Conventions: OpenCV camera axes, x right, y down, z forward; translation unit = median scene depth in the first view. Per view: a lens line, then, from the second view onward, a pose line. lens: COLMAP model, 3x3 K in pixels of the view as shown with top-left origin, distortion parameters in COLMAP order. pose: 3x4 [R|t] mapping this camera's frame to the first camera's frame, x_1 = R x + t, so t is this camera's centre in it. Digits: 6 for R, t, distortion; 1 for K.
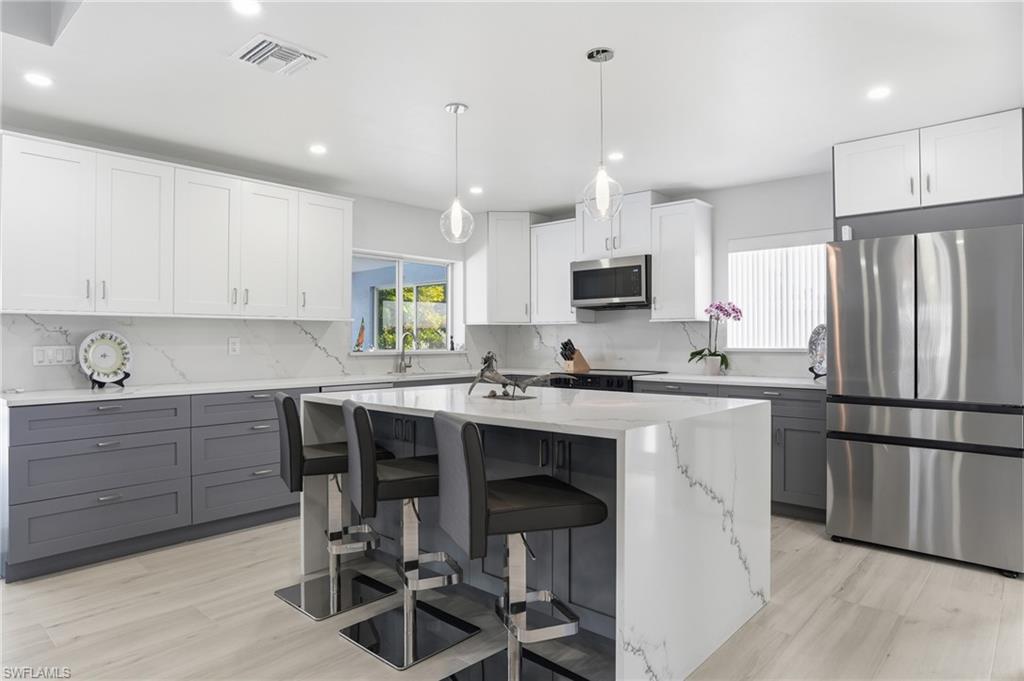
lens RADIAL K [[608.2, 0, 510.1], [0, 608.2, 340.9], [0, 0, 1]] dist [-0.036019, 0.002064]
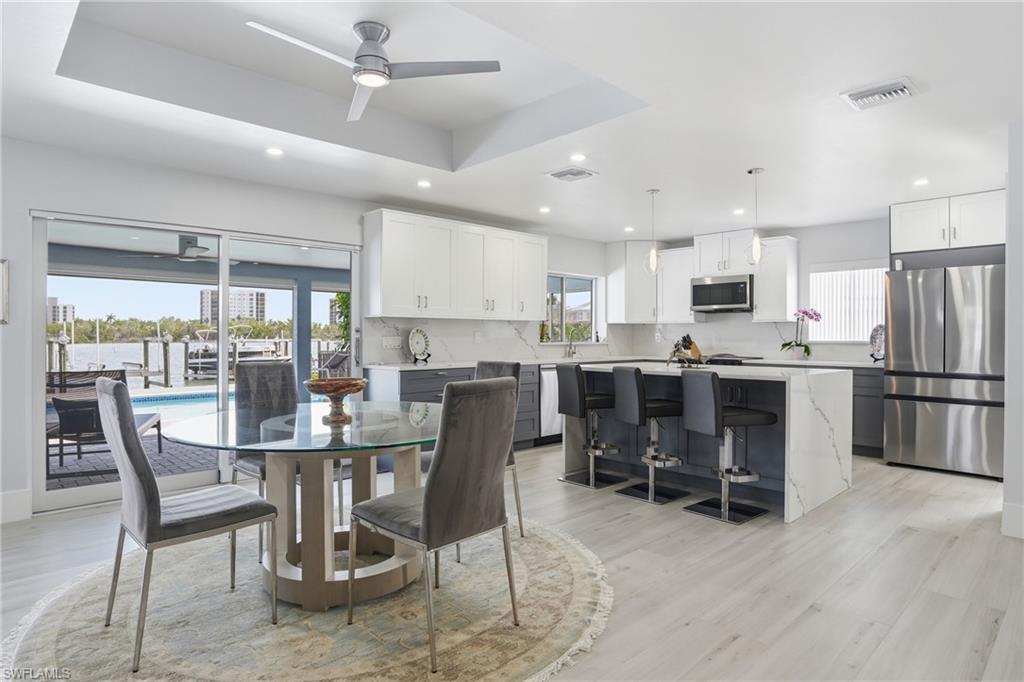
lens RADIAL K [[578.8, 0, 516.5], [0, 578.8, 339.4], [0, 0, 1]] dist [-0.035920, 0.004616]
pose [[0.997403, 0.004746, -0.071860, -0.237283], [-0.004416, 0.999979, 0.004754, 0.005513], [0.071881, -0.004425, 0.997403, -0.402608]]
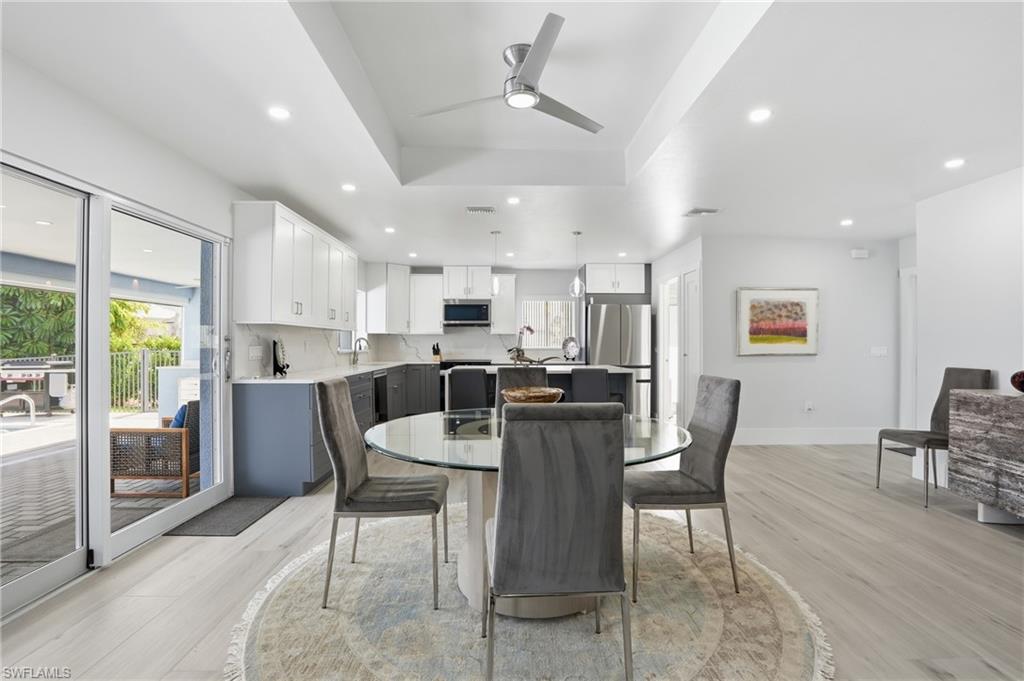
lens RADIAL K [[475.0, 0, 519.7], [0, 475.0, 339.2], [0, 0, 1]] dist [-0.034319, 0.005162]
pose [[0.722160, 0.008162, 0.691678, -0.814408], [-0.000698, 0.999938, -0.011070, 0.002327], [-0.691726, 0.007511, 0.722121, -0.178621]]
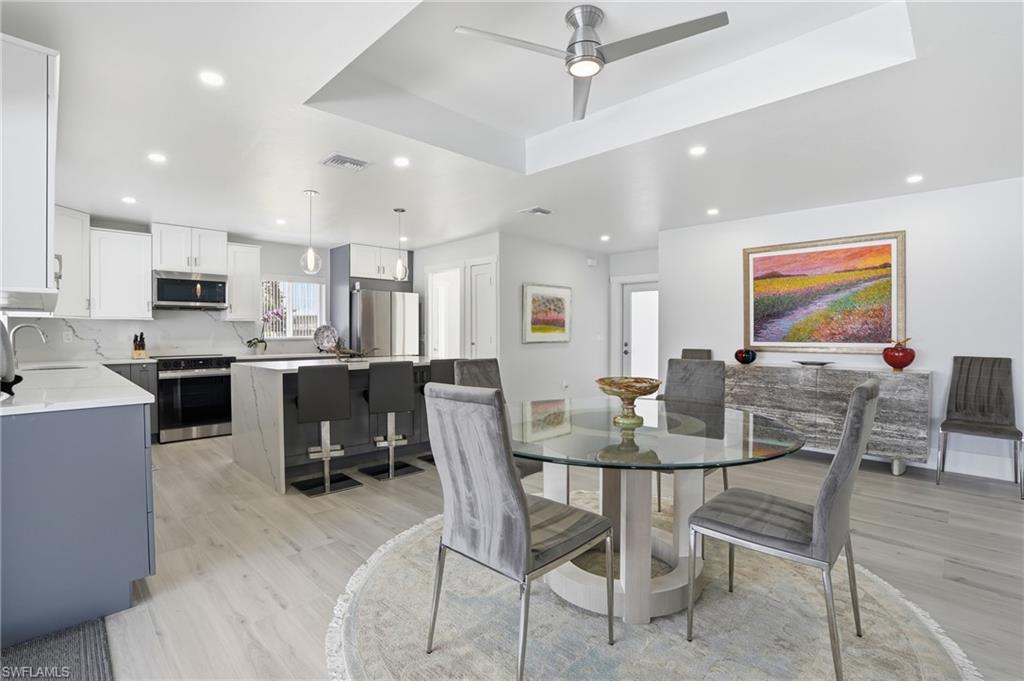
lens RADIAL K [[475.0, 0, 514.0], [0, 475.0, 331.0], [0, 0, 1]] dist [-0.034319, 0.005162]
pose [[0.062179, 0.005384, 0.998051, -0.939565], [0.003512, 0.999978, -0.005613, 0.002878], [-0.998059, 0.003854, 0.062158, 0.245912]]
